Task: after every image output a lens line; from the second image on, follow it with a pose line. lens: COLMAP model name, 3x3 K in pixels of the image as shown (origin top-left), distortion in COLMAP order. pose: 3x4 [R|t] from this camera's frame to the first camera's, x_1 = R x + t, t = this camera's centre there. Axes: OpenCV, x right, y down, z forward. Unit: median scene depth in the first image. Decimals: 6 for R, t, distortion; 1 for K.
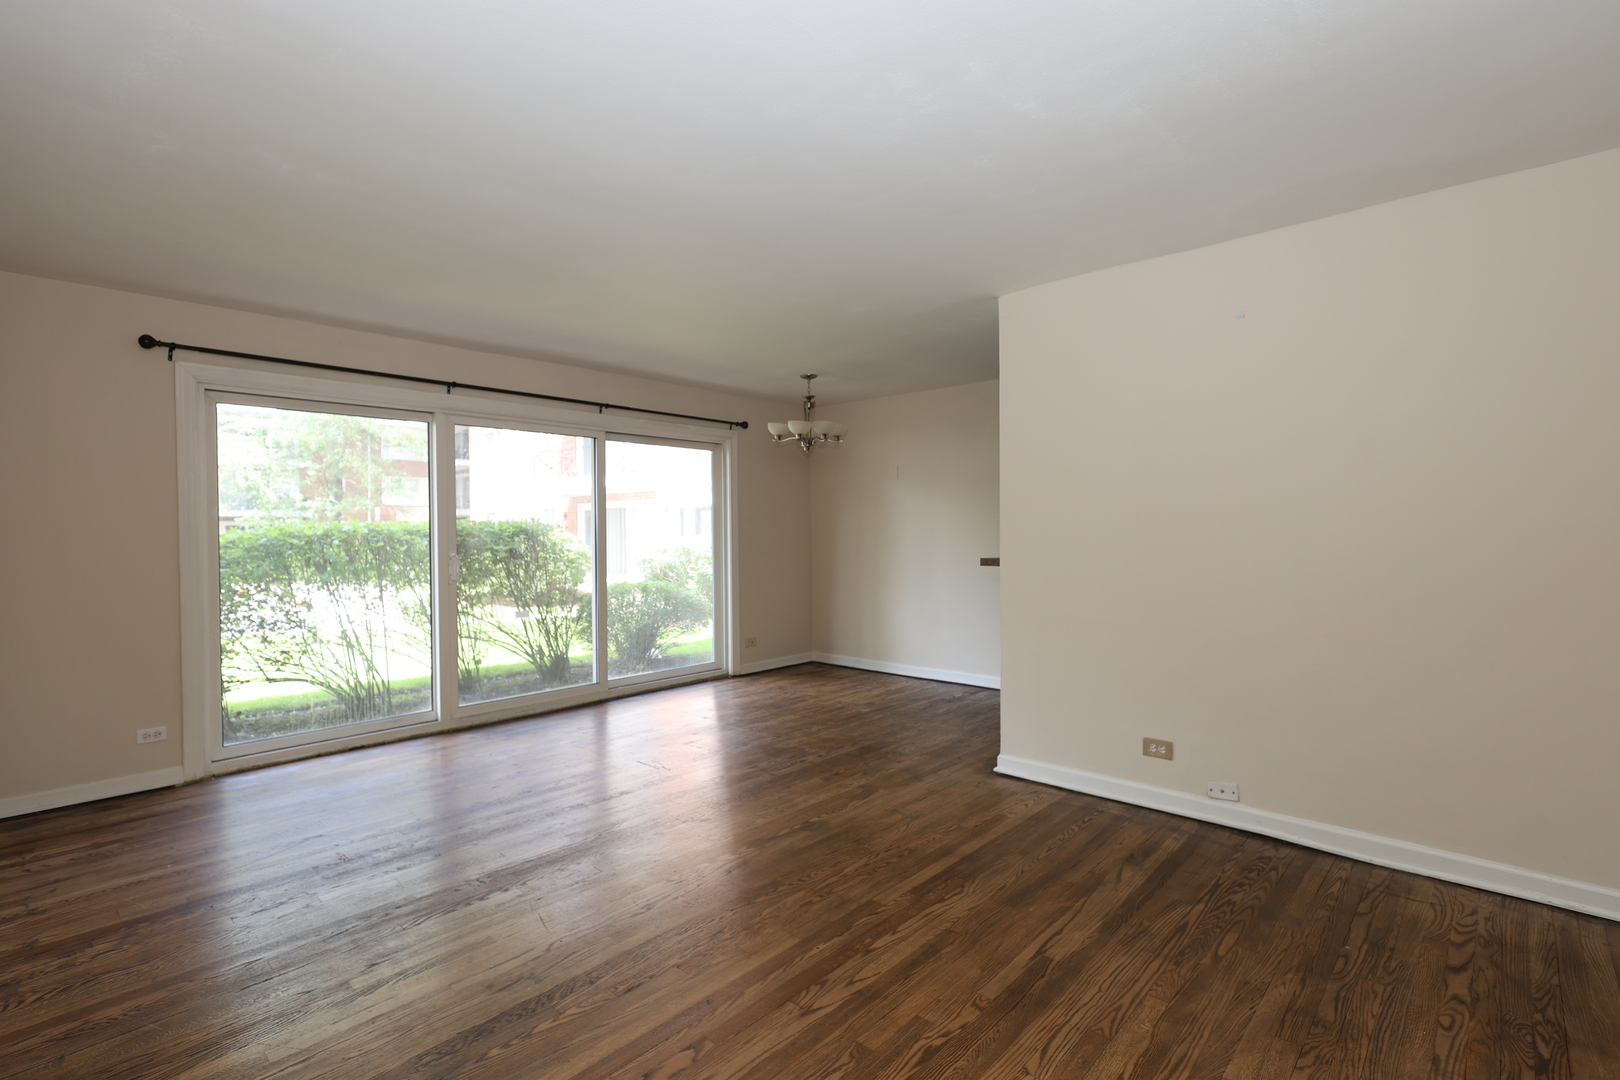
lens RADIAL K [[753.2, 0, 803.7], [0, 753.2, 533.5], [0, 0, 1]] dist [-0.007547, 0.000399]
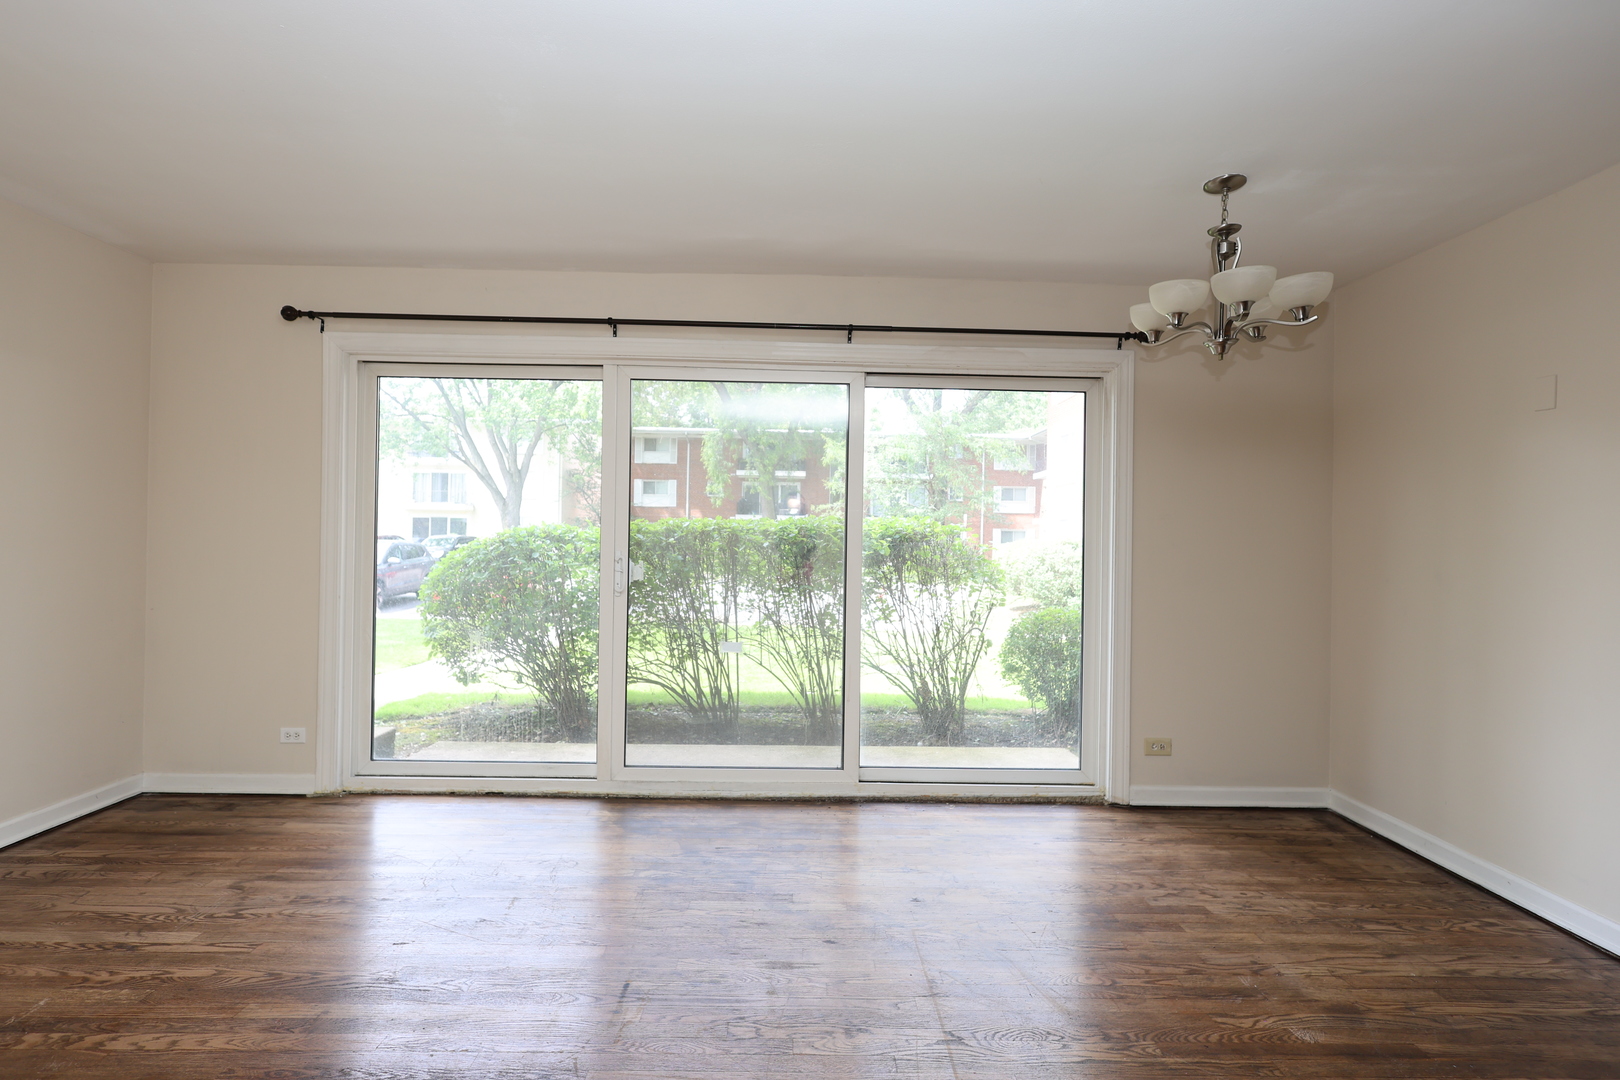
lens RADIAL K [[753.2, 0, 803.7], [0, 753.2, 533.5], [0, 0, 1]] dist [-0.007547, 0.000399]
pose [[0.692986, 0.018731, -0.720708, 0.231493], [-0.025218, 0.999680, 0.001733, 0.000084], [0.720510, 0.016974, 0.693237, 0.779591]]
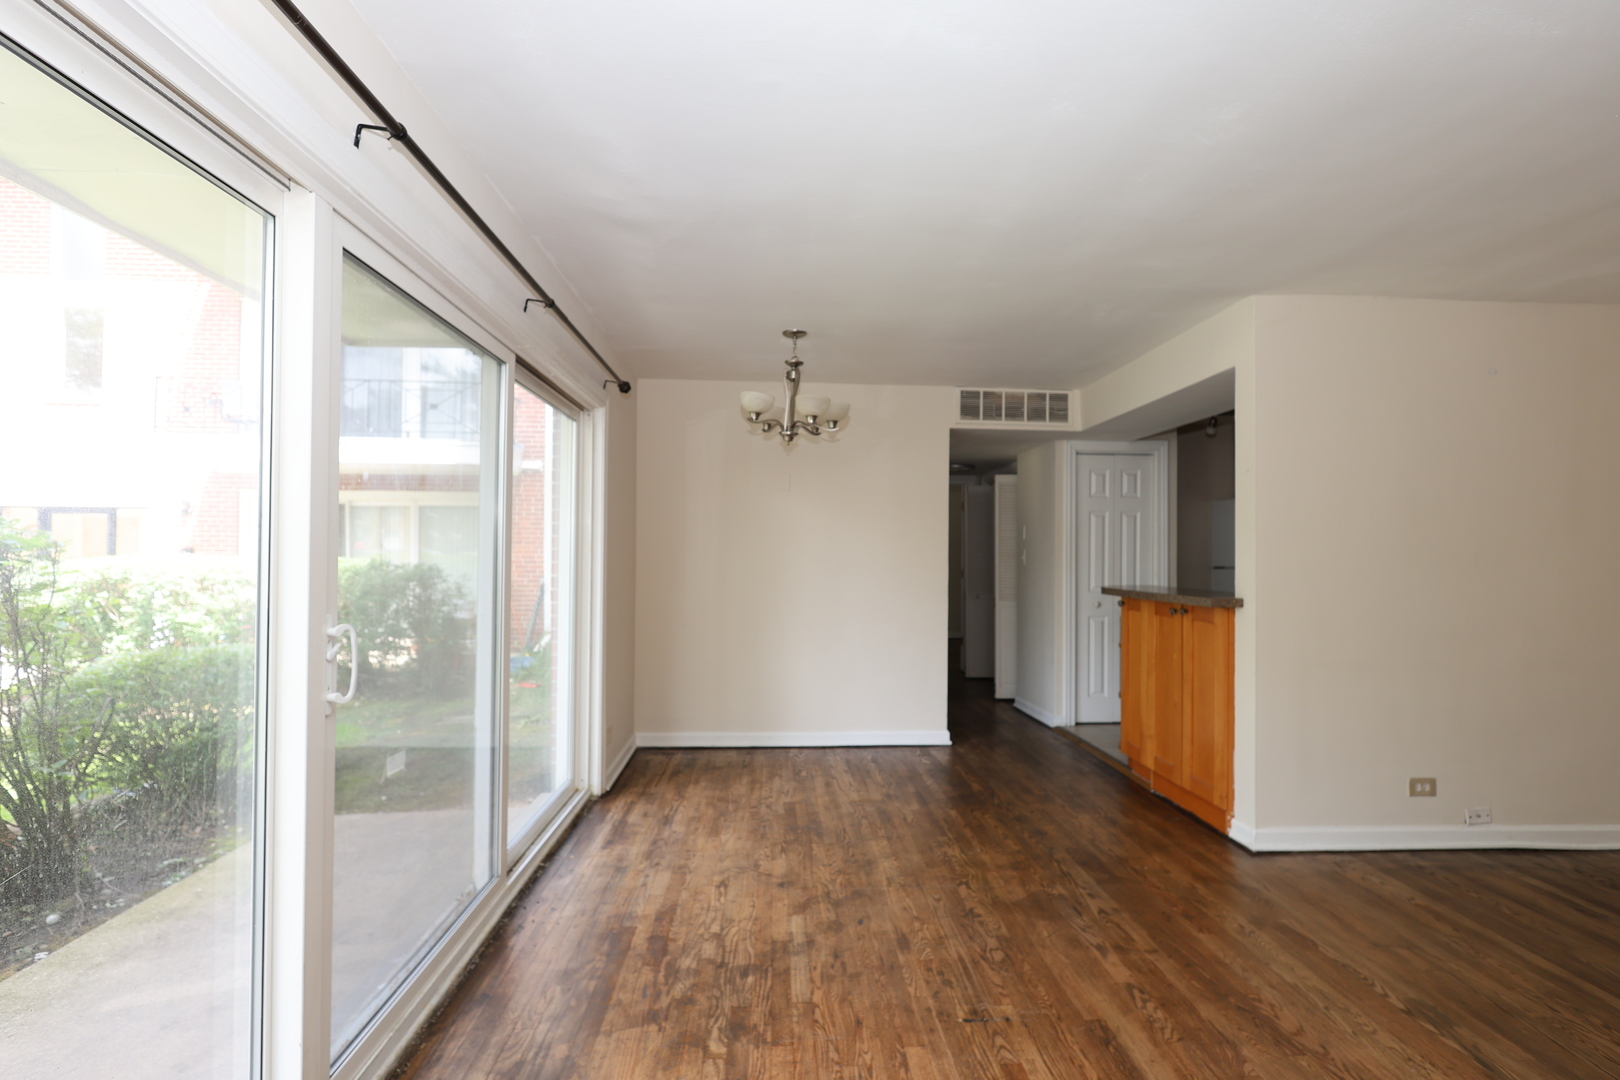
lens RADIAL K [[756.1, 0, 810.0], [0, 756.1, 540.0], [0, 0, 1]] dist [-0.001363, 0.000556]
pose [[0.693537, 0.022761, 0.720062, -0.707803], [-0.010441, 0.999713, -0.021544, -0.009748], [-0.720346, 0.007423, 0.693576, 0.764022]]
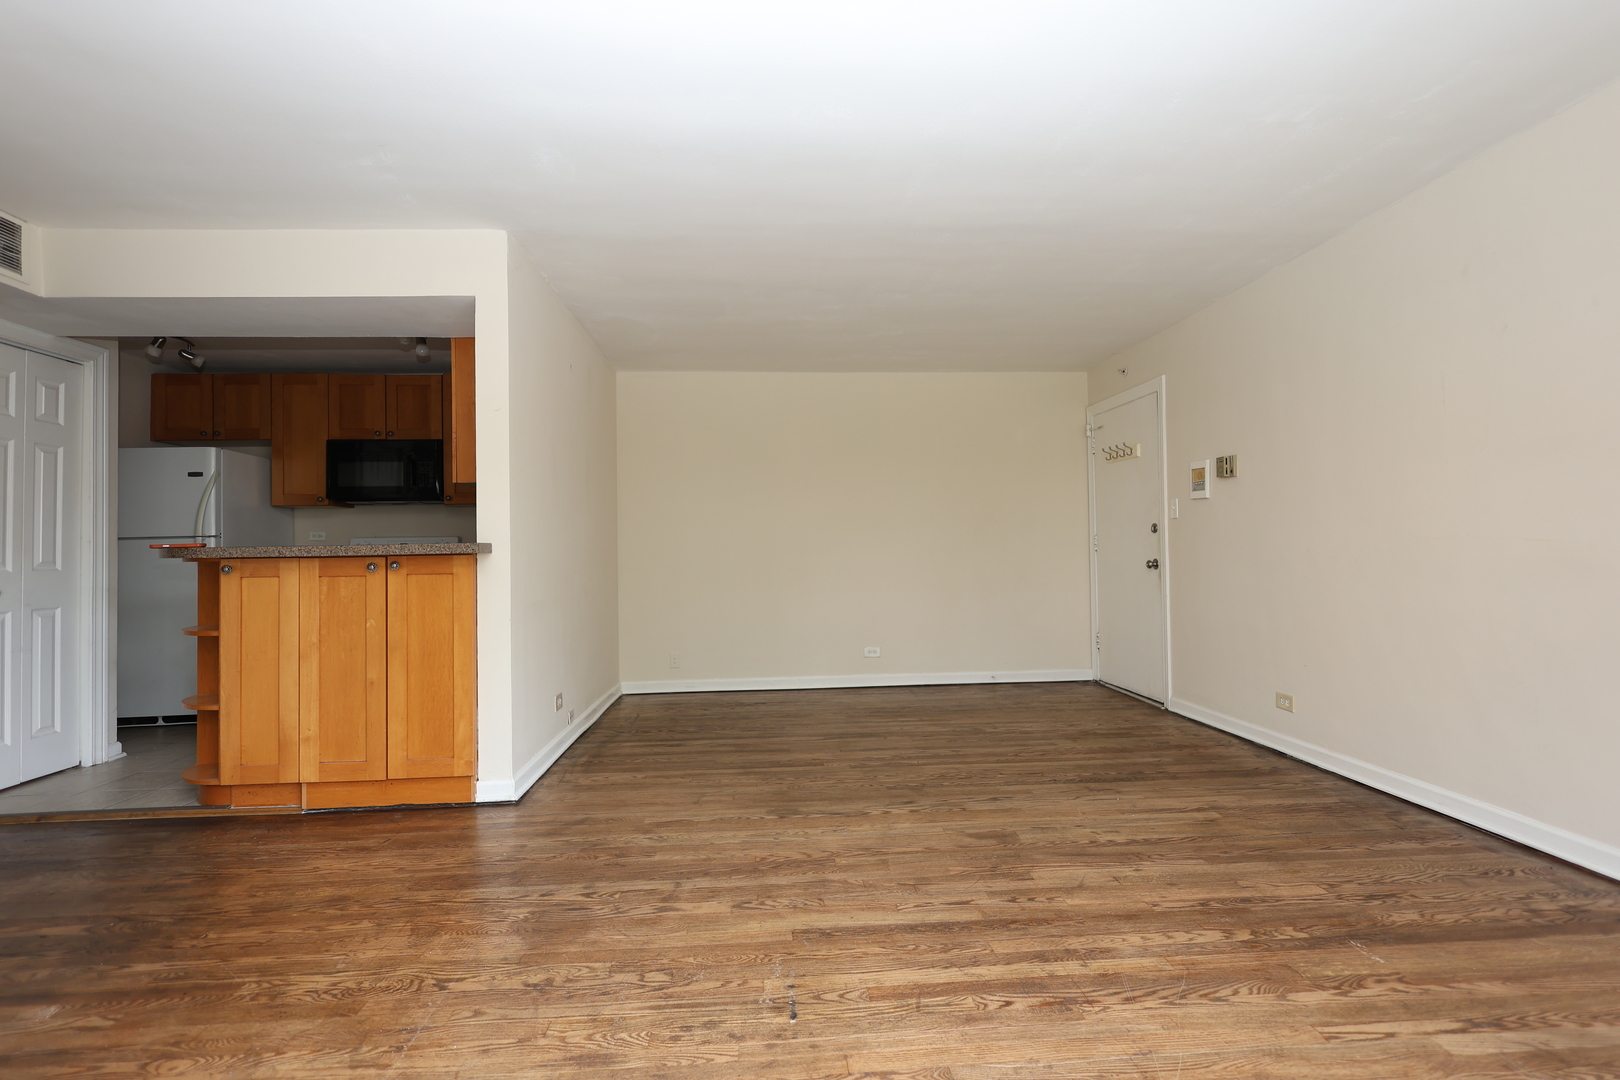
lens RADIAL K [[746.6, 0, 810.0], [0, 746.6, 540.0], [0, 0, 1]] dist [0.003689, 0.000716]
pose [[-0.736537, 0.029918, 0.675736, -0.540454], [0.021416, 0.999552, -0.020913, 0.054588], [-0.676059, -0.000932, -0.736847, 1.377546]]
